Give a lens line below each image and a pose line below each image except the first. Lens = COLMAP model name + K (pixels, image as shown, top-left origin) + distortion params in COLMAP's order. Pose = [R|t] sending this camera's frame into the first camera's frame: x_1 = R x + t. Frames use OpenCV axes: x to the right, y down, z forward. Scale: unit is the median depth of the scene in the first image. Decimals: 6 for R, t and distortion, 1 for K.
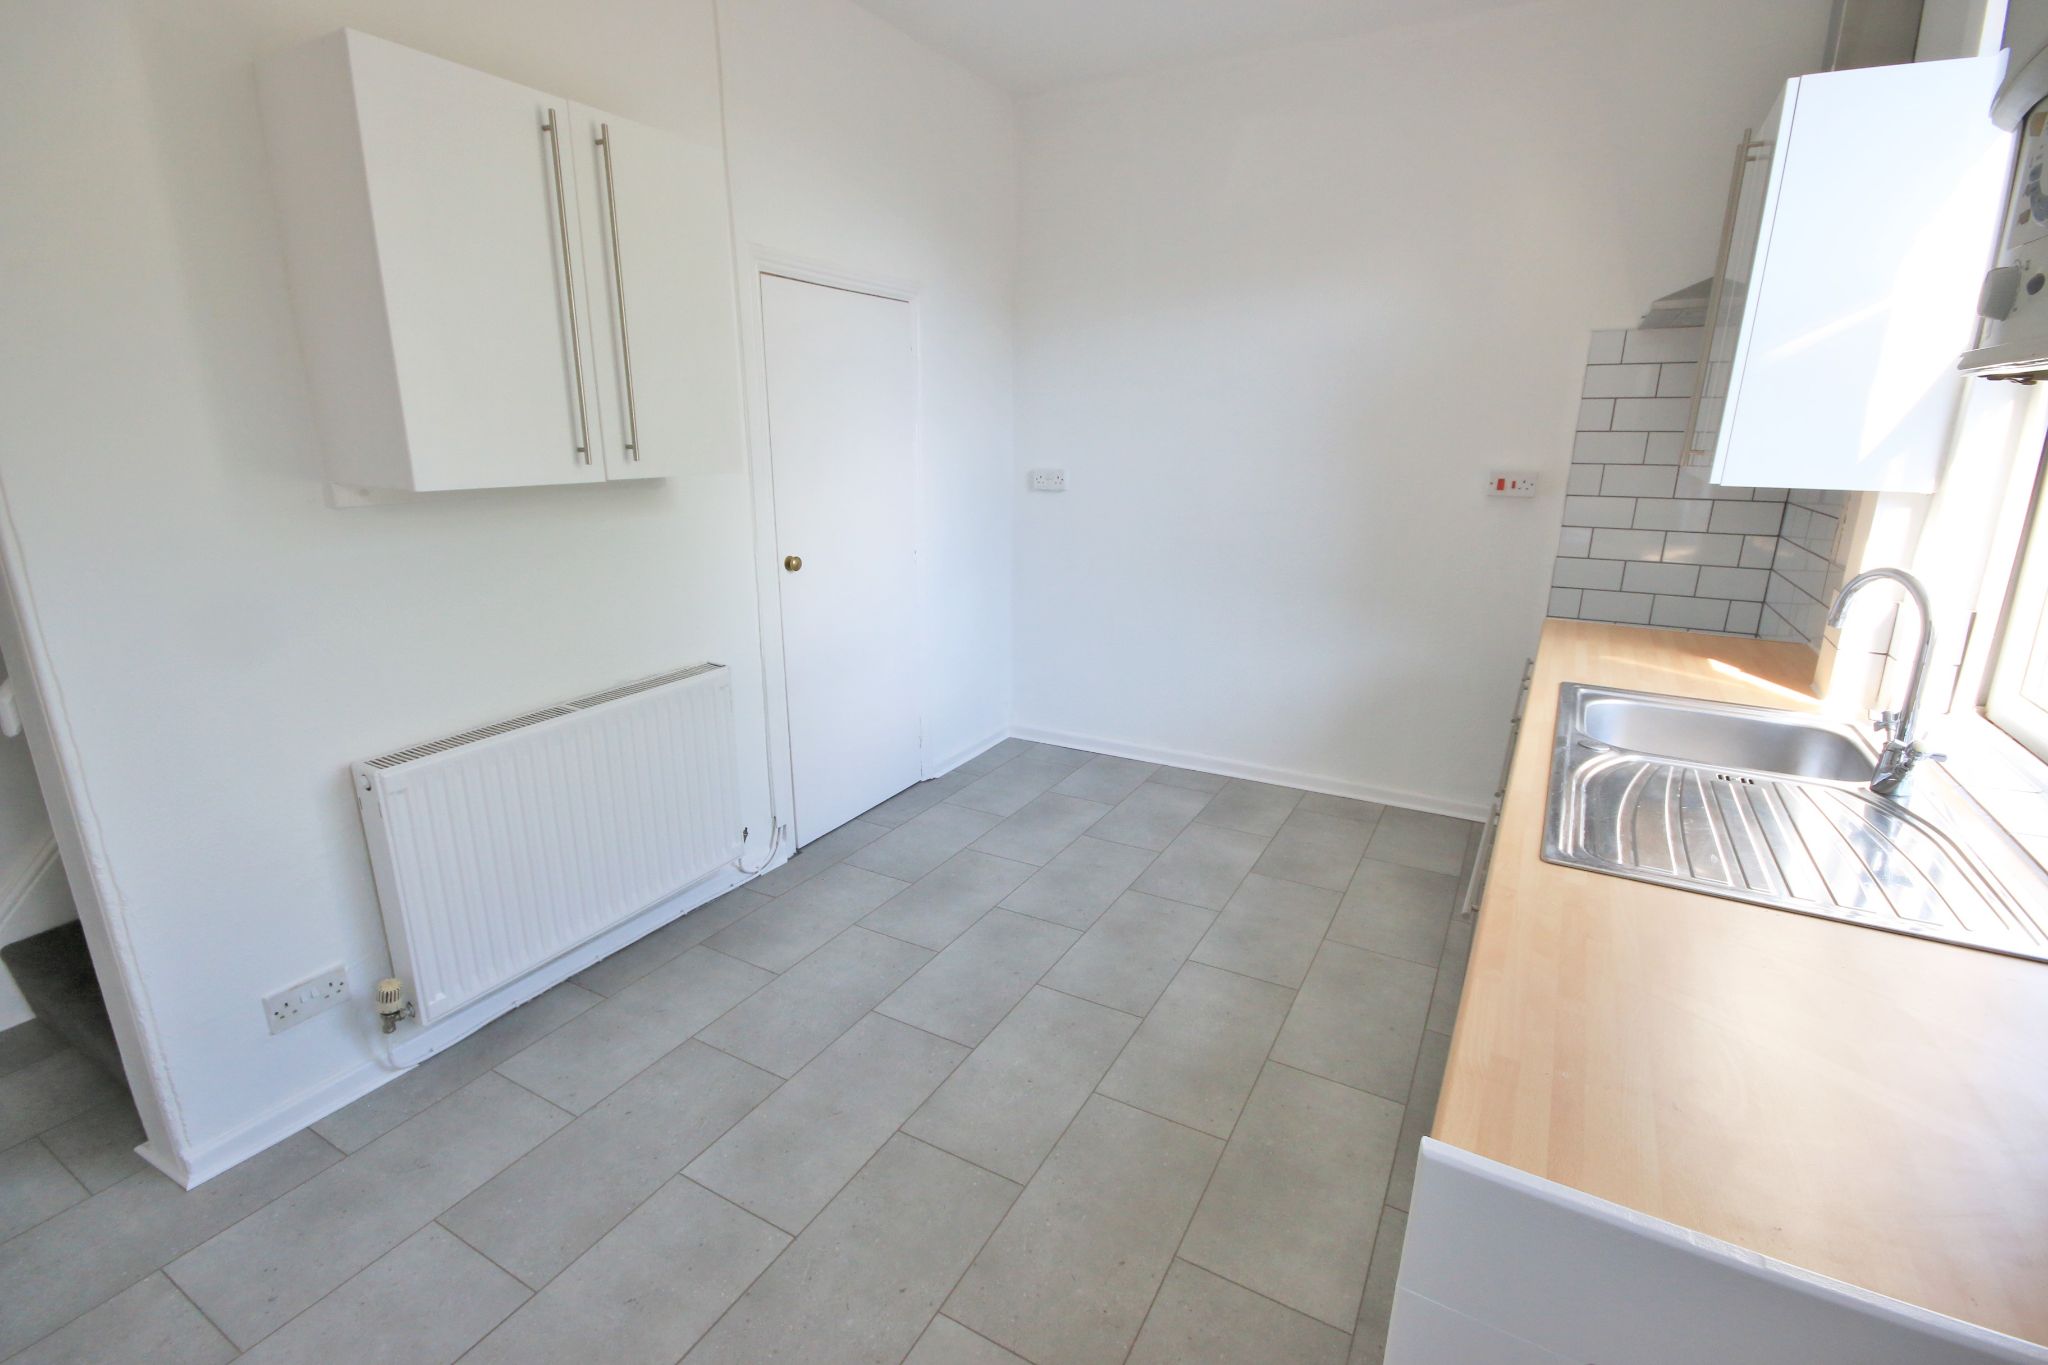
lens RADIAL K [[943.2, 0, 1020.4], [0, 943.2, 691.9], [0, 0, 1]] dist [-0.010394, -0.000582]
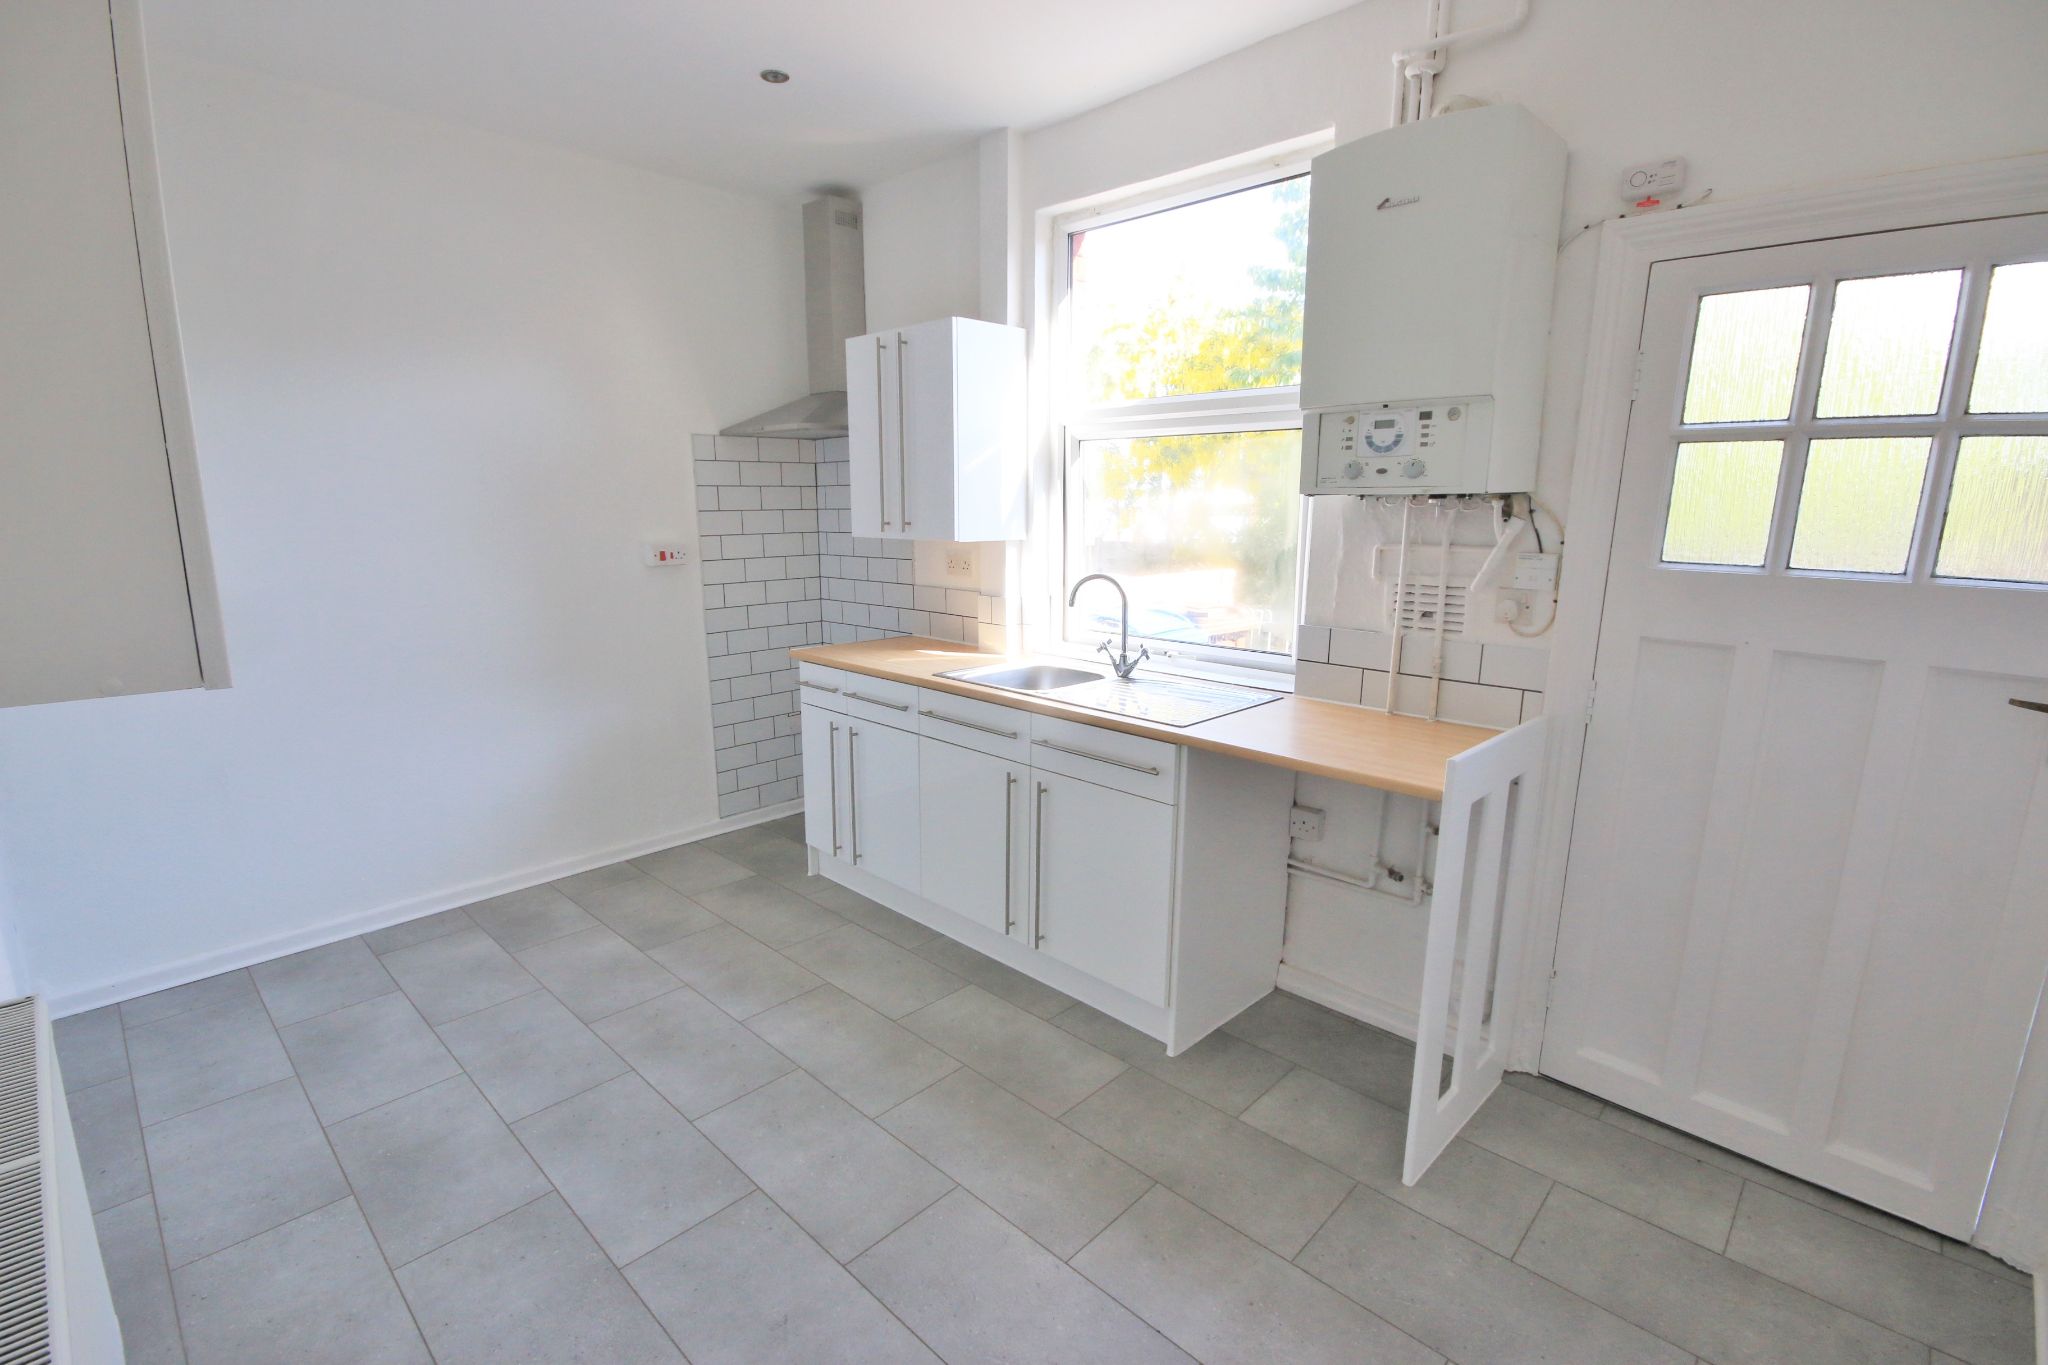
lens RADIAL K [[943.2, 0, 1020.8], [0, 943.2, 677.4], [0, 0, 1]] dist [-0.010394, -0.000582]
pose [[0.238156, -0.180006, 0.954400, -0.552143], [0.266234, 0.957133, 0.114087, -0.091621], [-0.934024, 0.226923, 0.275871, 0.292097]]
